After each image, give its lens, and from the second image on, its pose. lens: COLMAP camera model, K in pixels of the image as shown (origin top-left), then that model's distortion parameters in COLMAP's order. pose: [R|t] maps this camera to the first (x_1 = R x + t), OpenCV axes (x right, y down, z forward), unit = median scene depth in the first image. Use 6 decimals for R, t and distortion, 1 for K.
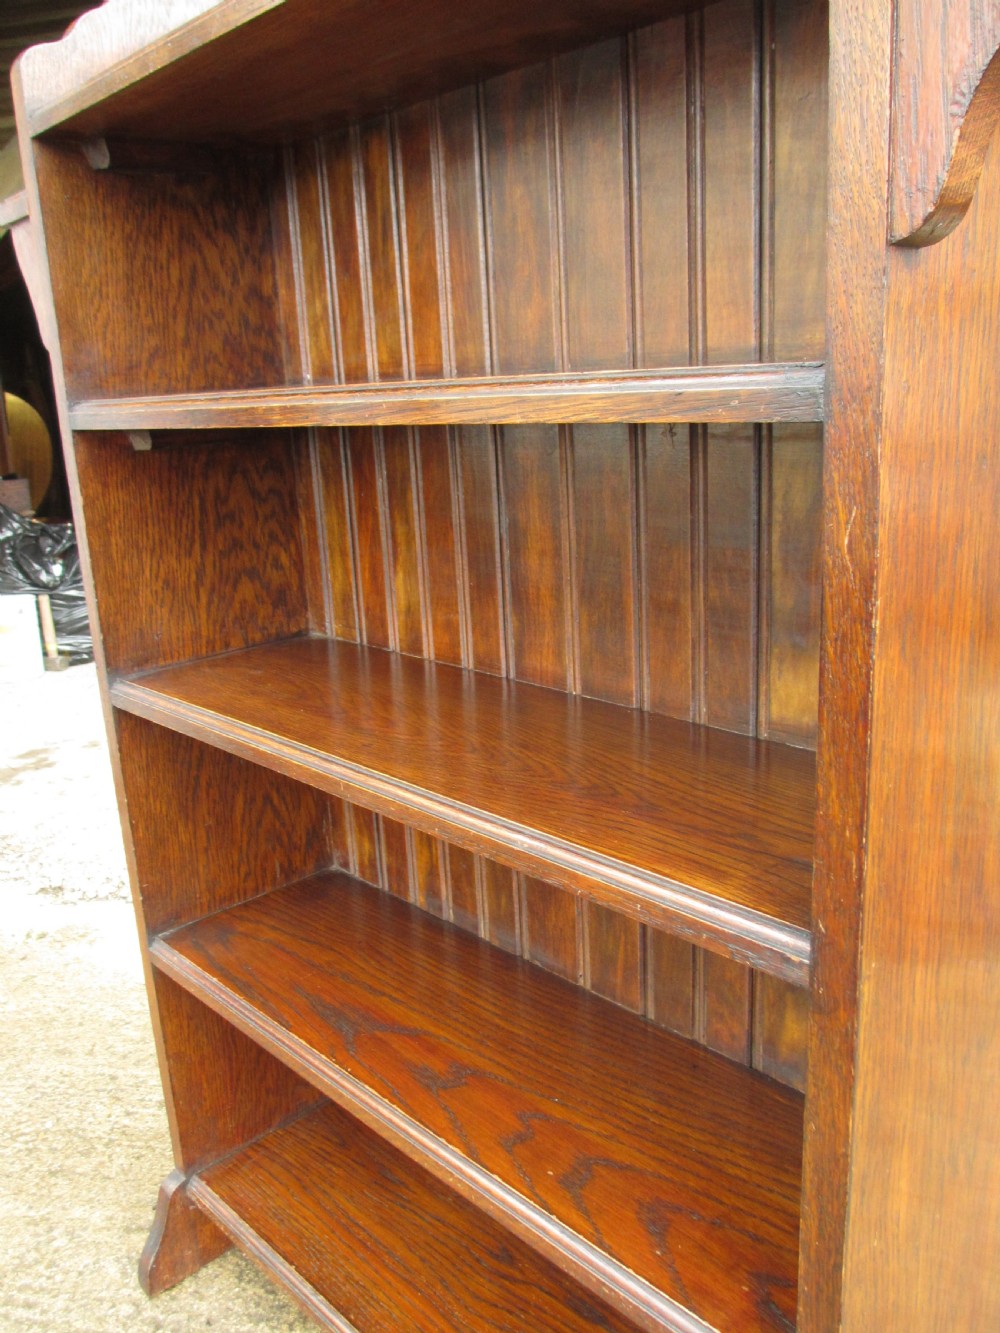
lens RADIAL K [[1123.1, 0, 496.9], [0, 1123.1, 667.1], [0, 0, 1]] dist [-0.054701, 0.017302]
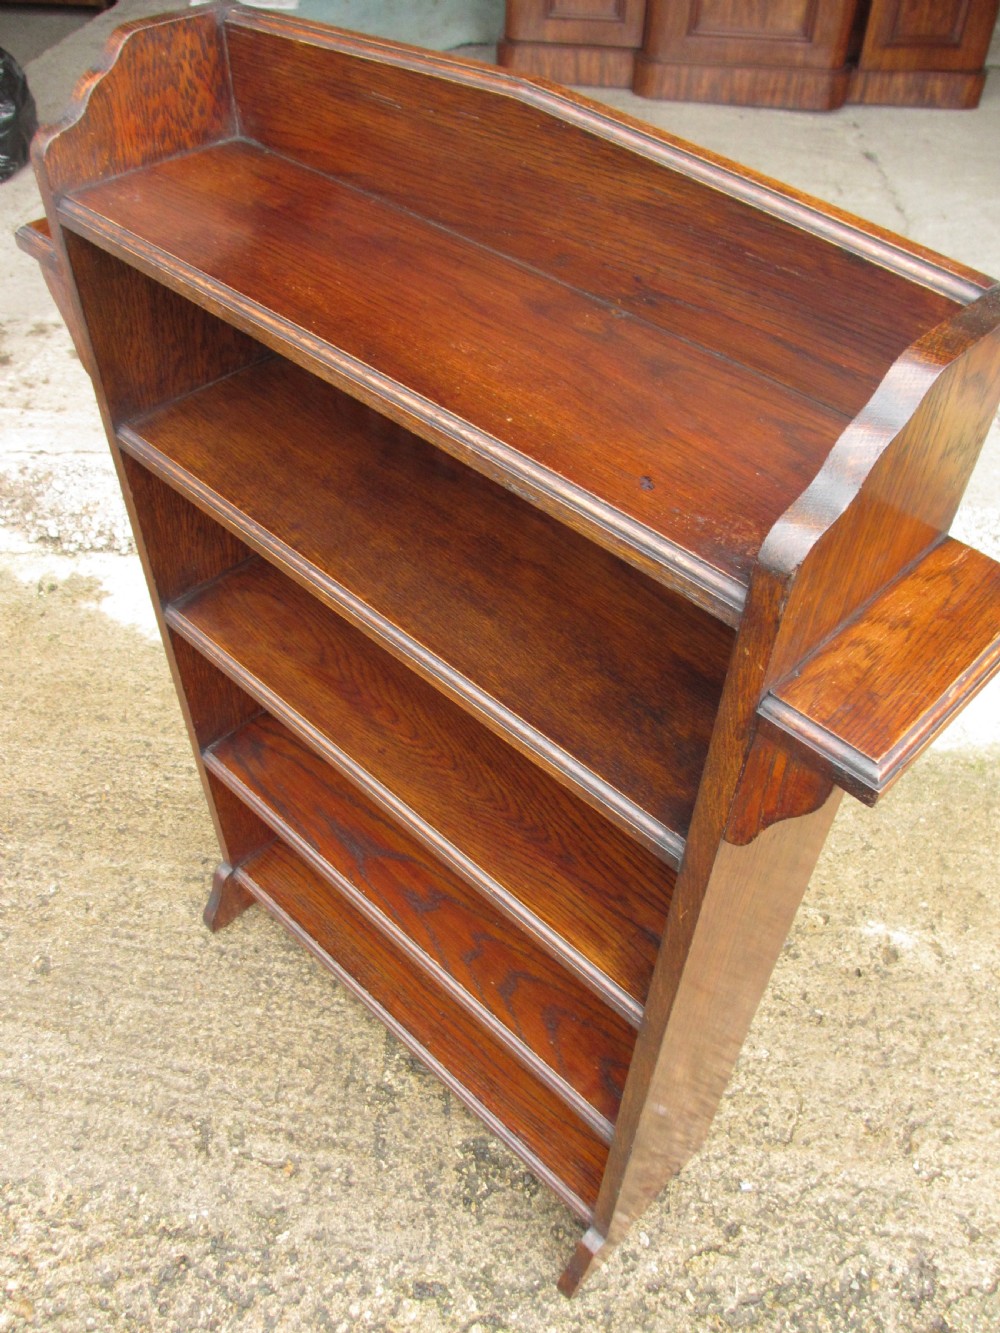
lens RADIAL K [[1123.1, 0, 499.7], [0, 1123.1, 683.8], [0, 0, 1]] dist [-0.054701, 0.017302]
pose [[0.996468, 0.018199, 0.081983, -0.063523], [-0.058147, 0.853889, 0.517197, -0.584431], [-0.060592, -0.520137, 0.851931, -0.158312]]
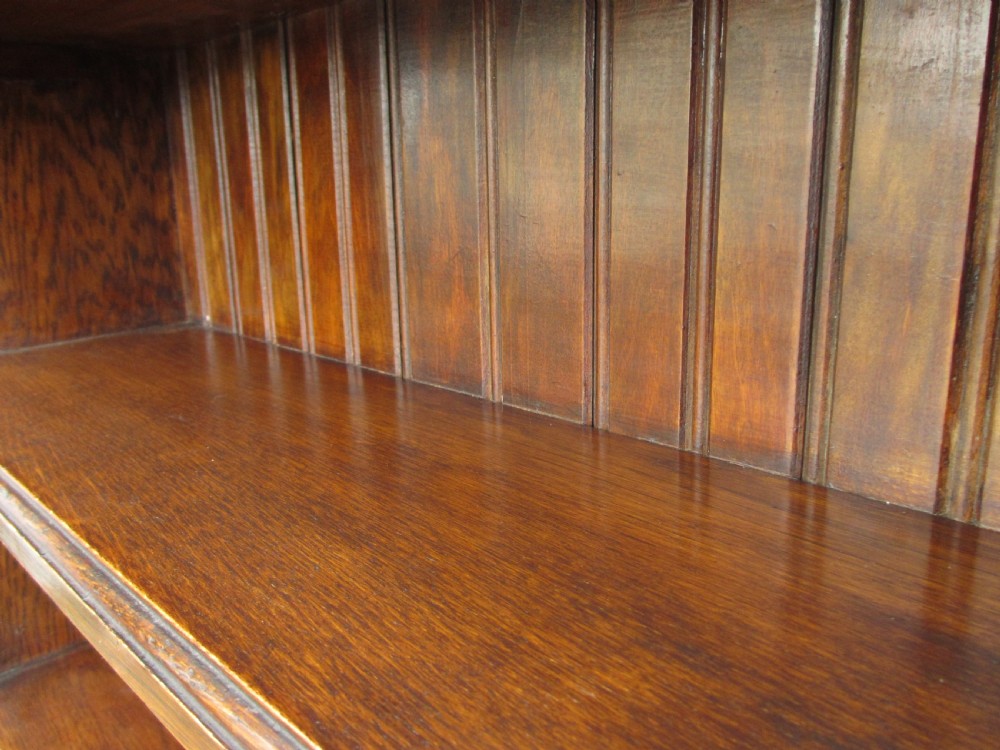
lens RADIAL K [[842.5, 0, 507.2], [0, 842.5, 380.7], [0, 0, 1]] dist [-0.054701, 0.017302]
pose [[0.999381, 0.019209, 0.029460, 0.040777], [-0.019024, 0.999798, -0.006546, -0.216611], [-0.029580, 0.005981, 0.999545, 0.367364]]
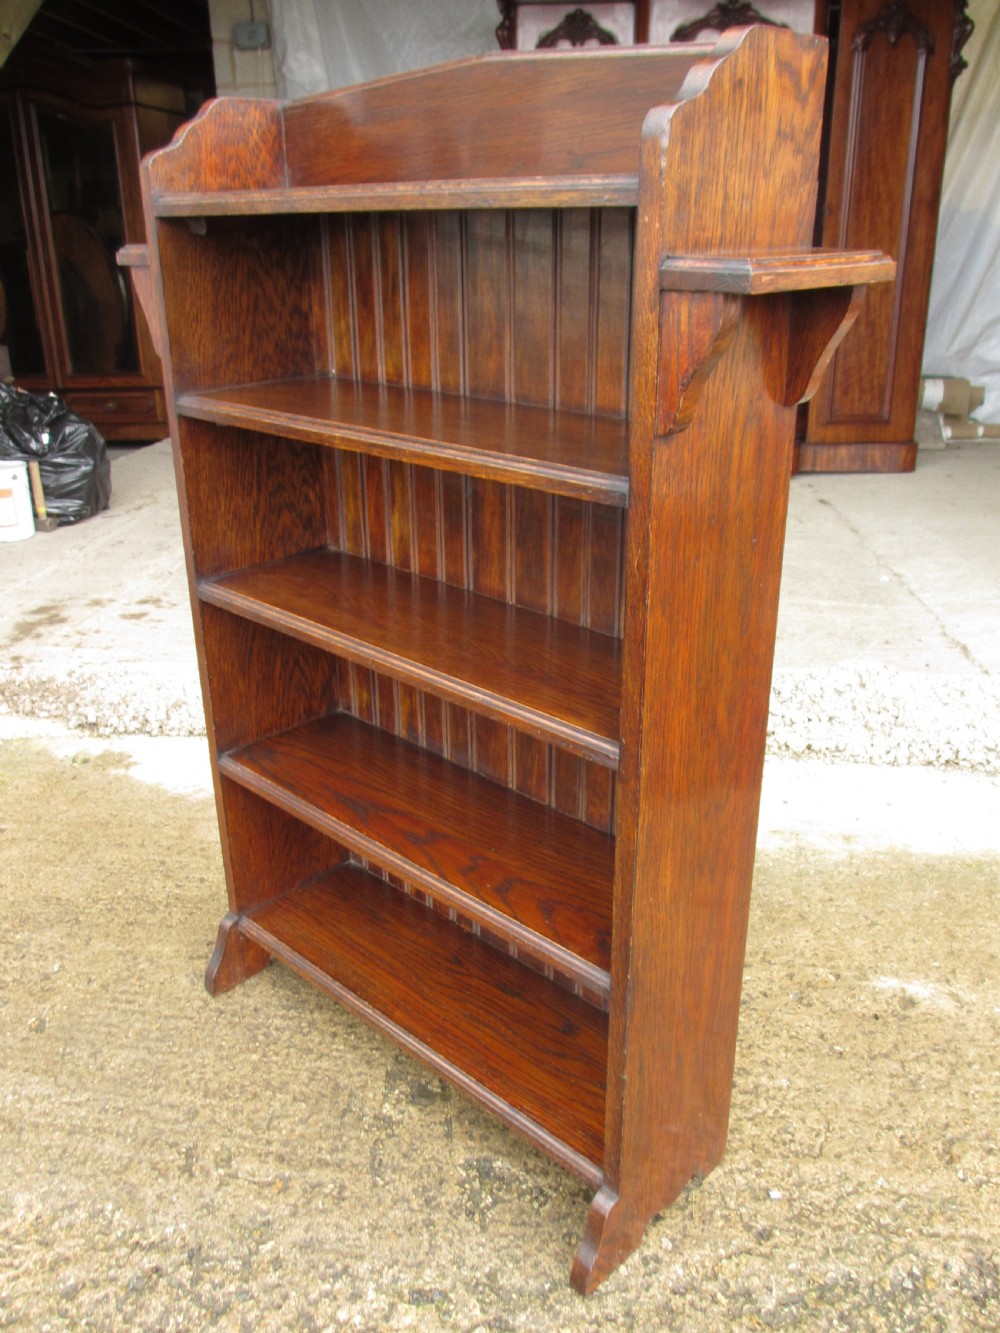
lens RADIAL K [[1123.1, 0, 496.8], [0, 1123.1, 672.5], [0, 0, 1]] dist [-0.054701, 0.017302]
pose [[0.998289, 0.022501, 0.053974, -0.029074], [-0.029654, 0.990317, 0.135621, -0.079873], [-0.050400, -0.136990, 0.989289, -0.489243]]
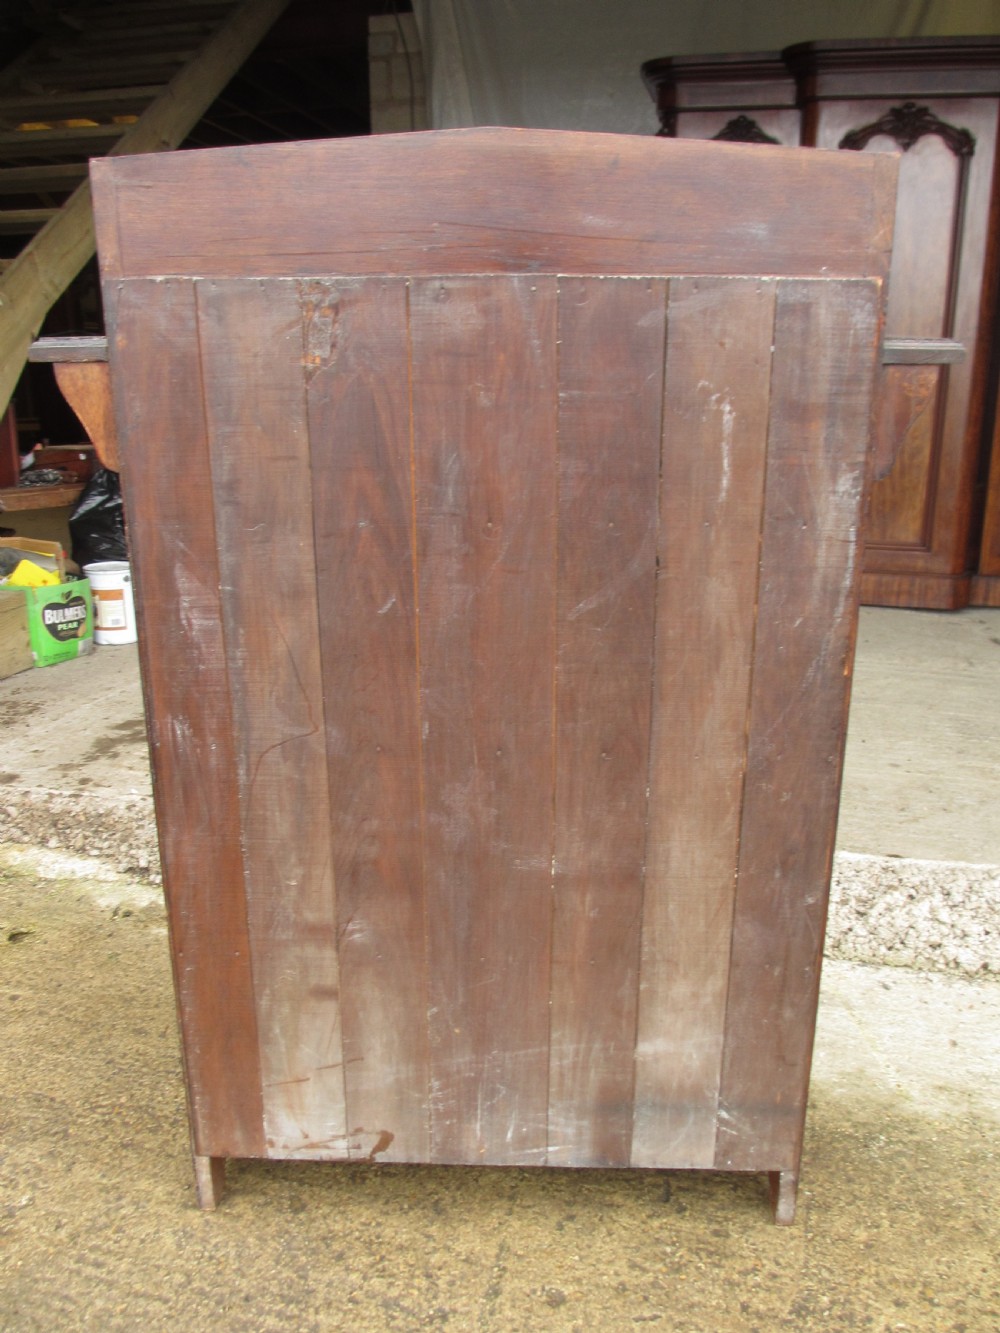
lens RADIAL K [[1123.1, 0, 497.4], [0, 1123.1, 669.4], [0, 0, 1]] dist [-0.054701, 0.017302]
pose [[0.993911, 0.078903, -0.076914, 0.042434], [-0.075257, 0.995949, 0.049207, -0.157709], [0.080485, -0.043120, 0.995823, -0.122673]]
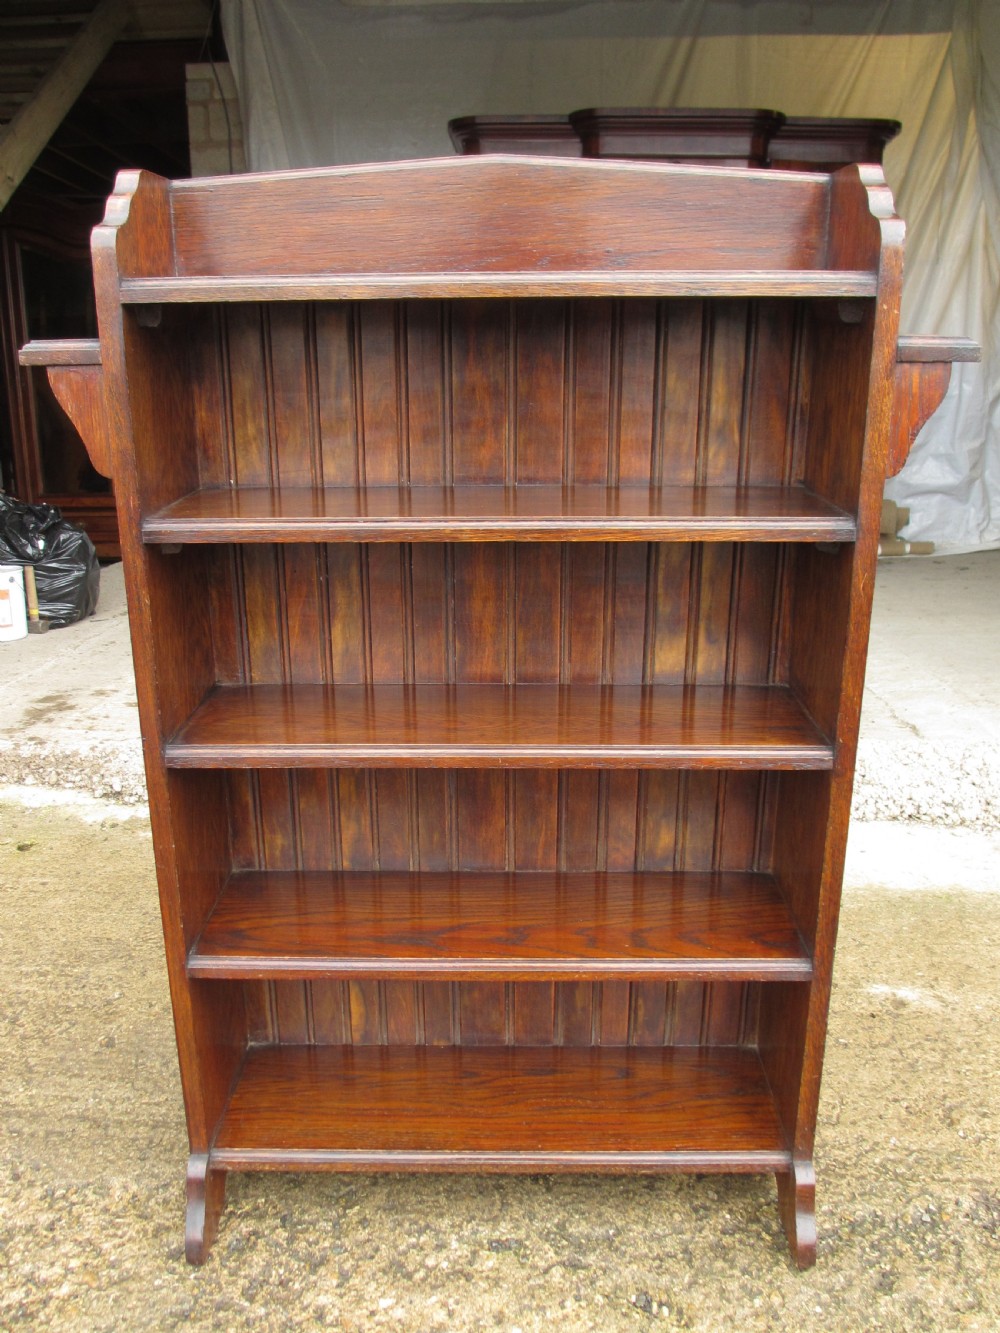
lens RADIAL K [[1123.1, 0, 497.9], [0, 1123.1, 670.0], [0, 0, 1]] dist [-0.054701, 0.017302]
pose [[0.993613, 0.025143, 0.110005, -0.198670], [-0.026918, 0.999530, 0.014678, 0.045619], [-0.109584, -0.017546, 0.993823, -0.706713]]
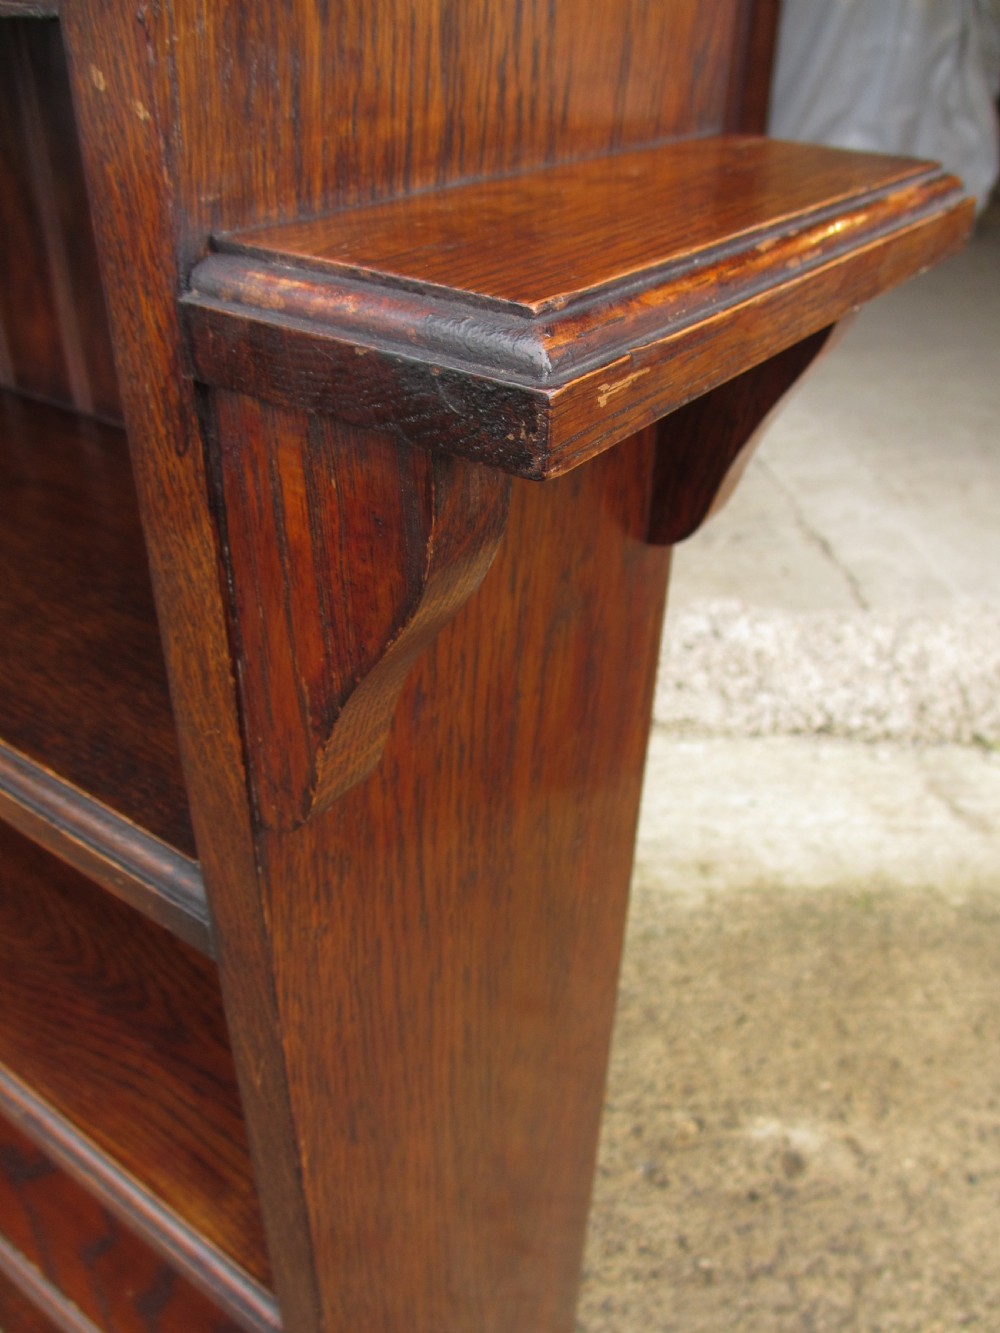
lens RADIAL K [[1123.1, 0, 499.4], [0, 1123.1, 679.6], [0, 0, 1]] dist [-0.054701, 0.017302]
pose [[0.978491, -0.043379, 0.201679, 0.139609], [-0.021470, 0.950918, 0.308698, -0.262428], [-0.205171, -0.306388, 0.929533, 0.134378]]
